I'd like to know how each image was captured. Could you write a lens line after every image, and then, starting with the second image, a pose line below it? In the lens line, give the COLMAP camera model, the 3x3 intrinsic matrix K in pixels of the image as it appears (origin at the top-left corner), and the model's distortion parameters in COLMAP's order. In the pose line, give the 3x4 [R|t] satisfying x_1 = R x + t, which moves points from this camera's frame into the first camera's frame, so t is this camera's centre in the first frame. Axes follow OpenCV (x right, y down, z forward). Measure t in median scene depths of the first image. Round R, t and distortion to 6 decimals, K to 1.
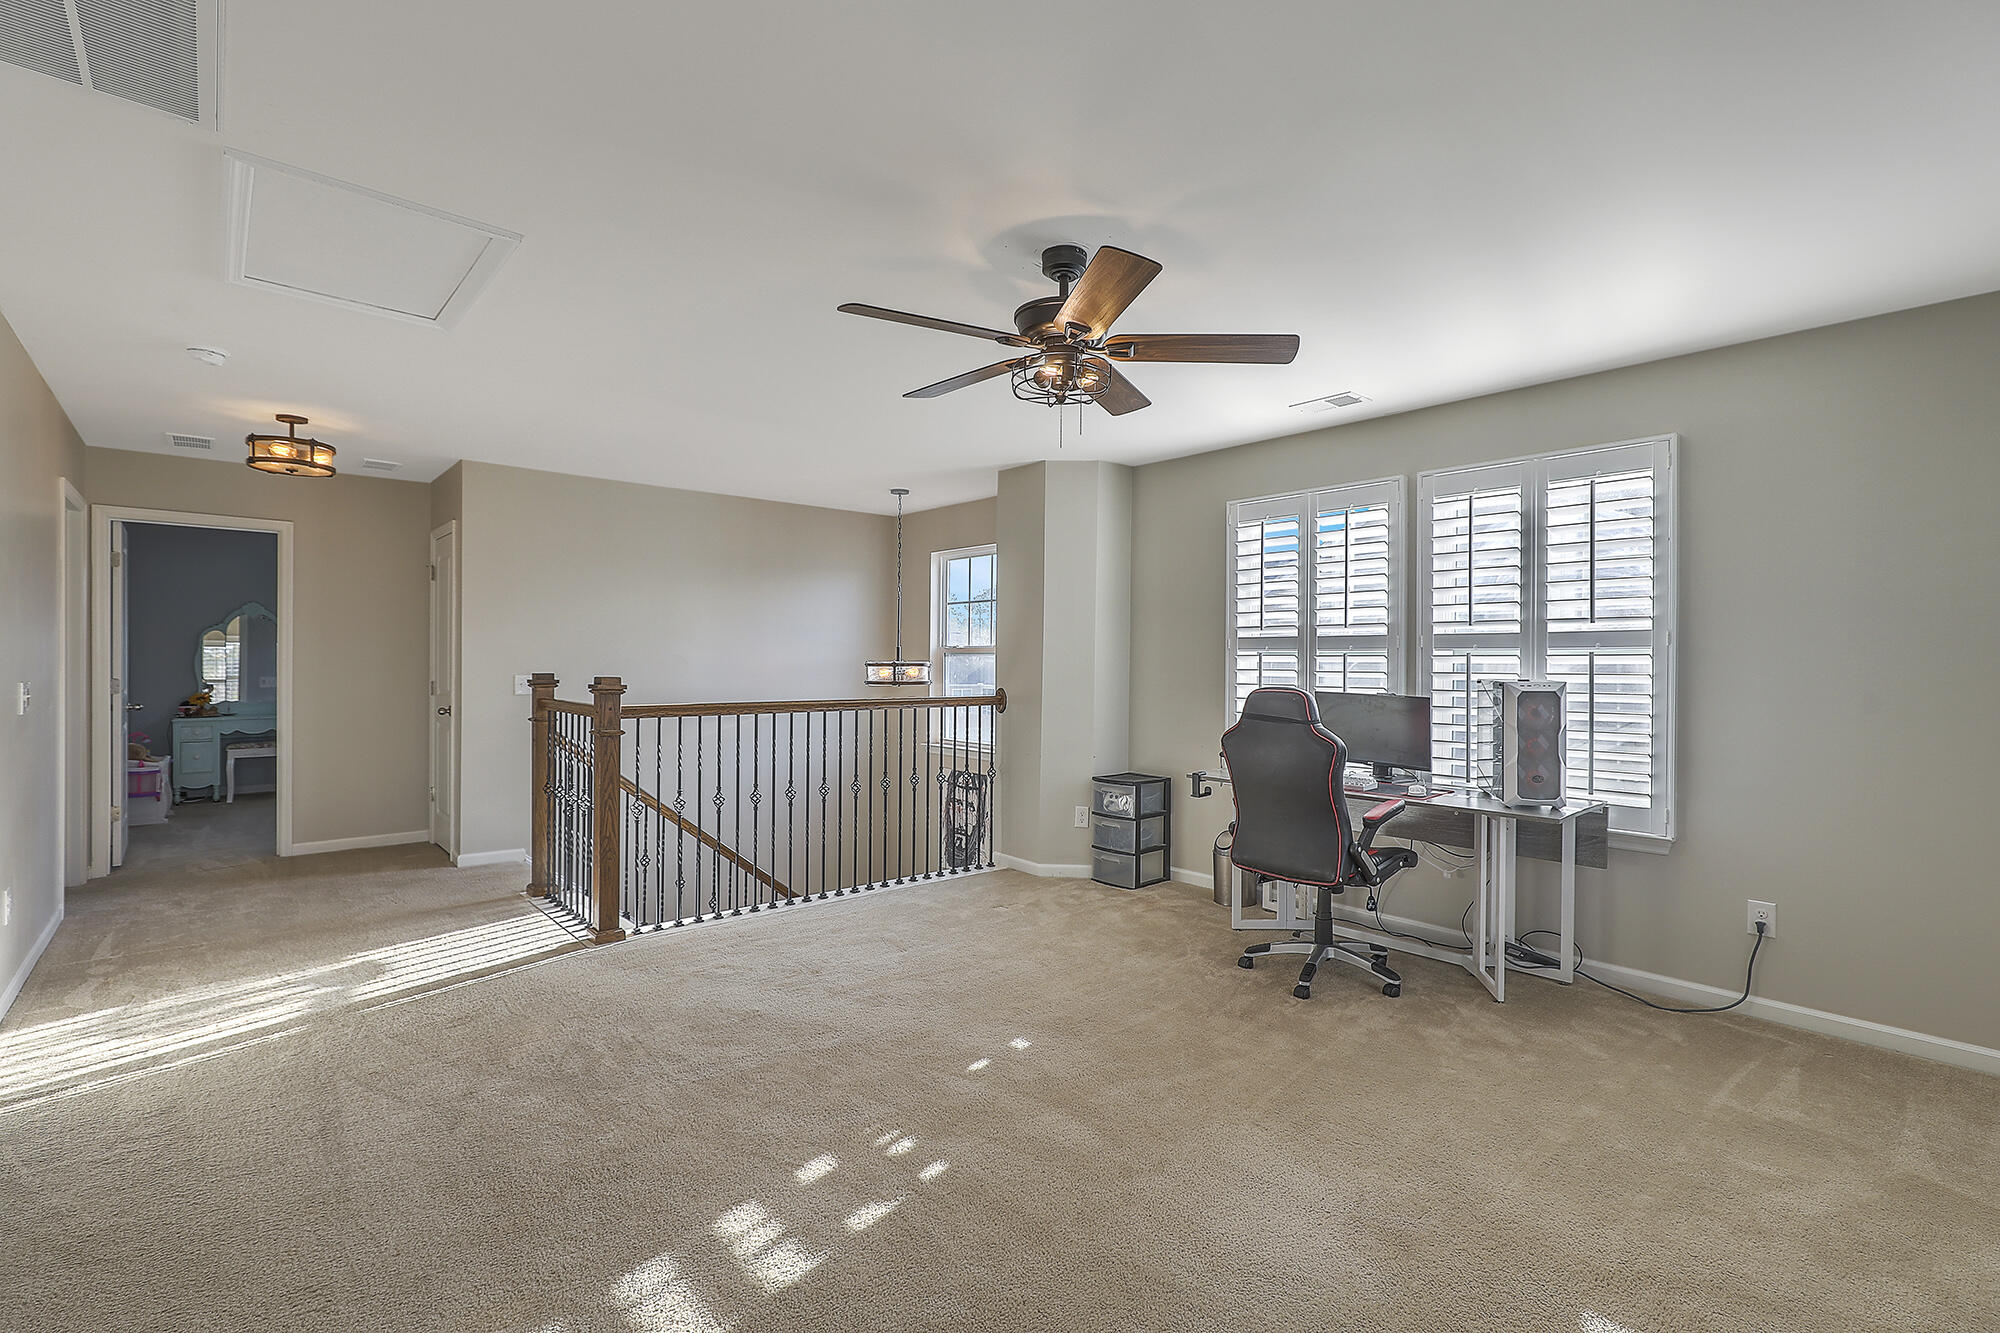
lens RADIAL K [[899.4, 0, 1012.5], [0, 899.4, 667.0], [0, 0, 1]] dist [0.001131, 0.000148]
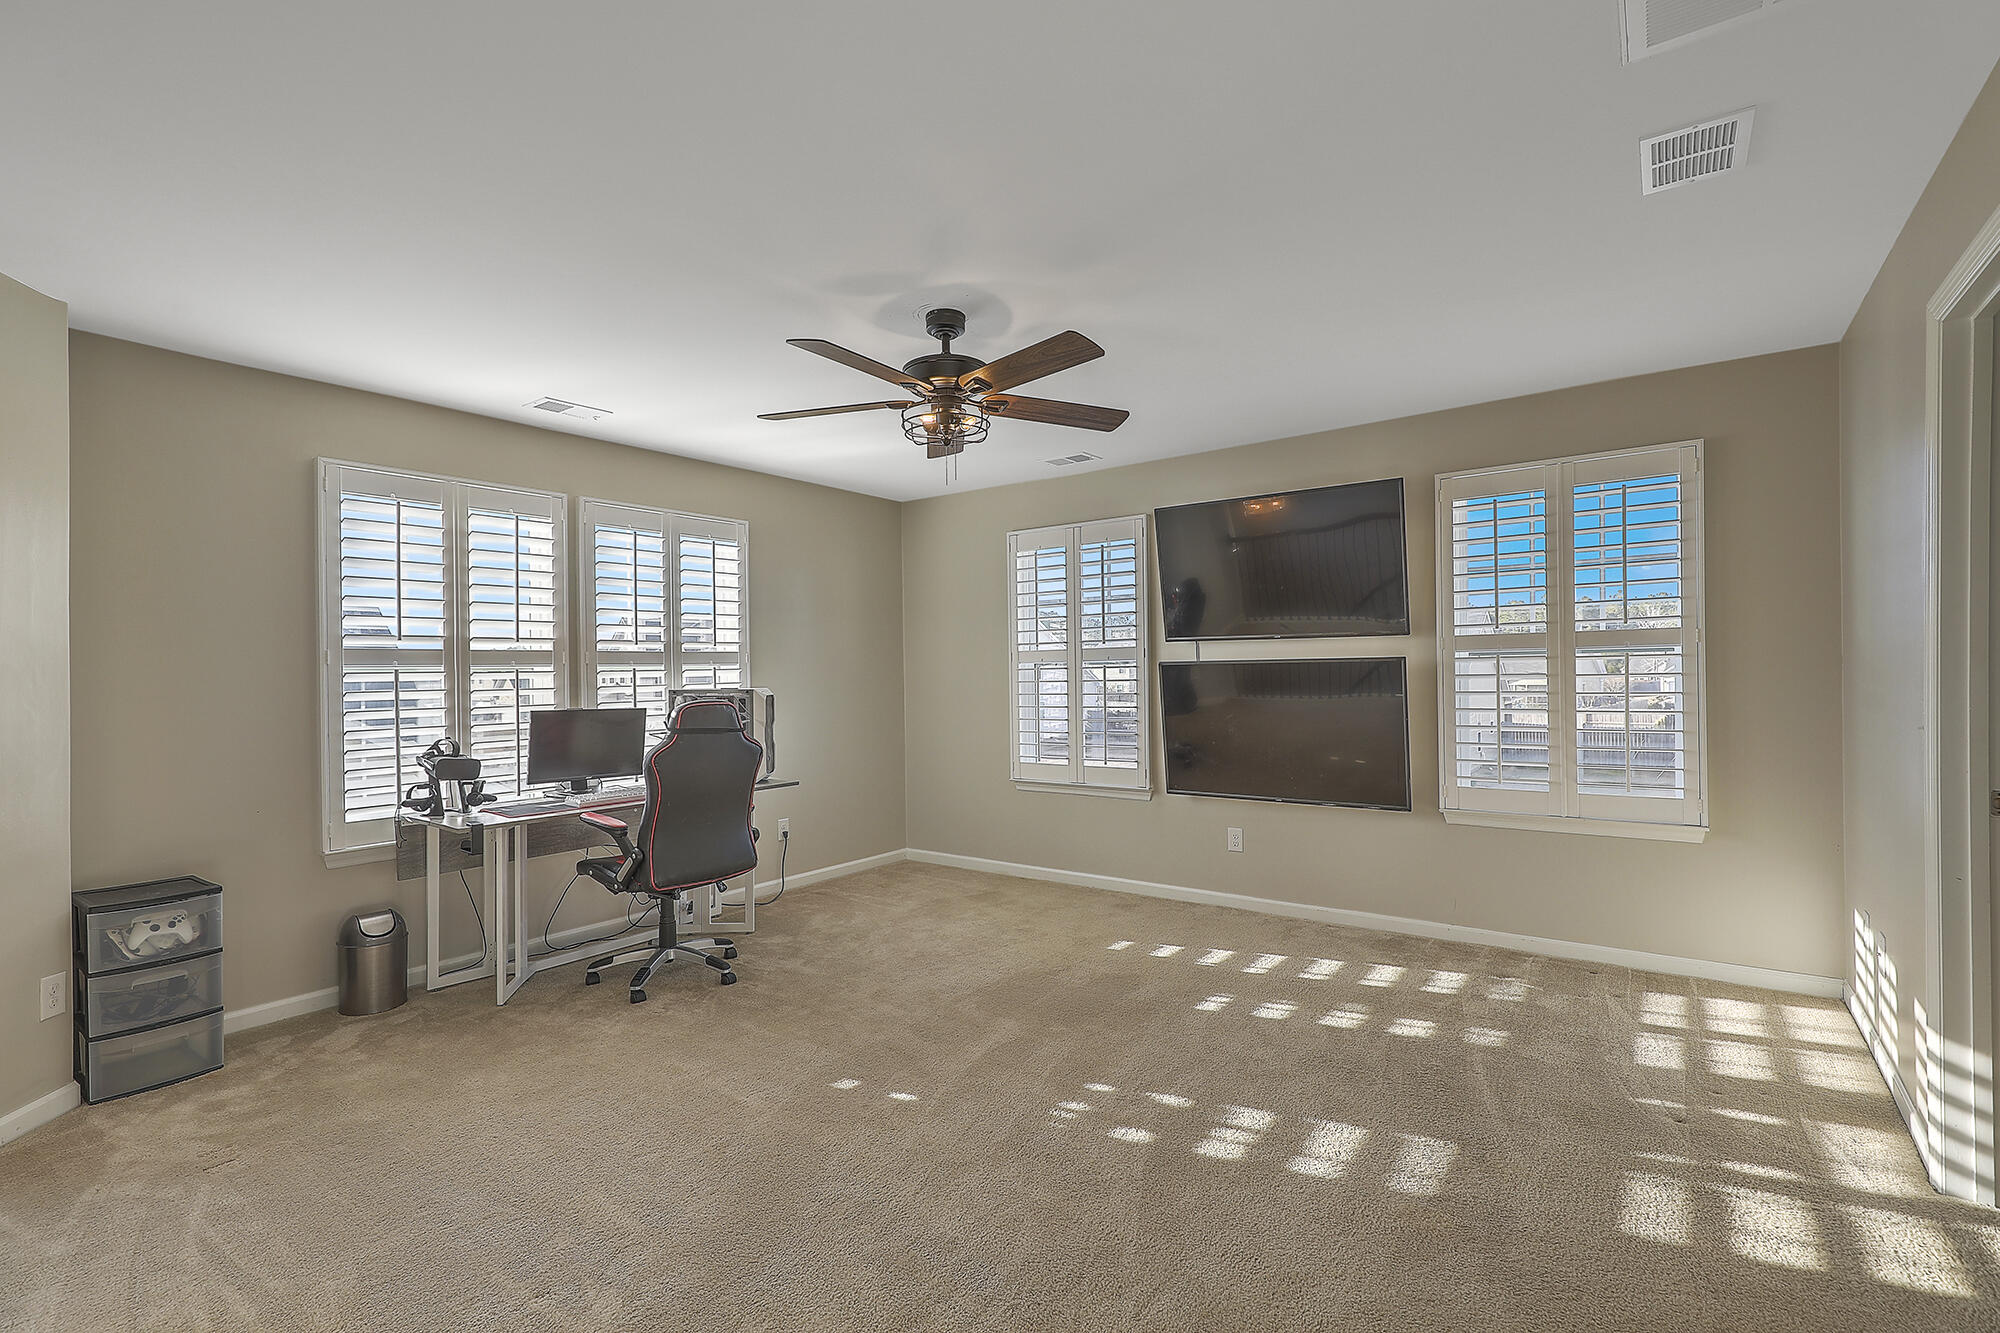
lens RADIAL K [[899.4, 0, 1012.5], [0, 899.4, 667.0], [0, 0, 1]] dist [0.001131, 0.000148]
pose [[-0.219719, 0.002800, 0.975559, -0.676342], [0.017867, 0.999840, 0.001155, -0.009914], [-0.975399, 0.017684, -0.219734, 0.736995]]
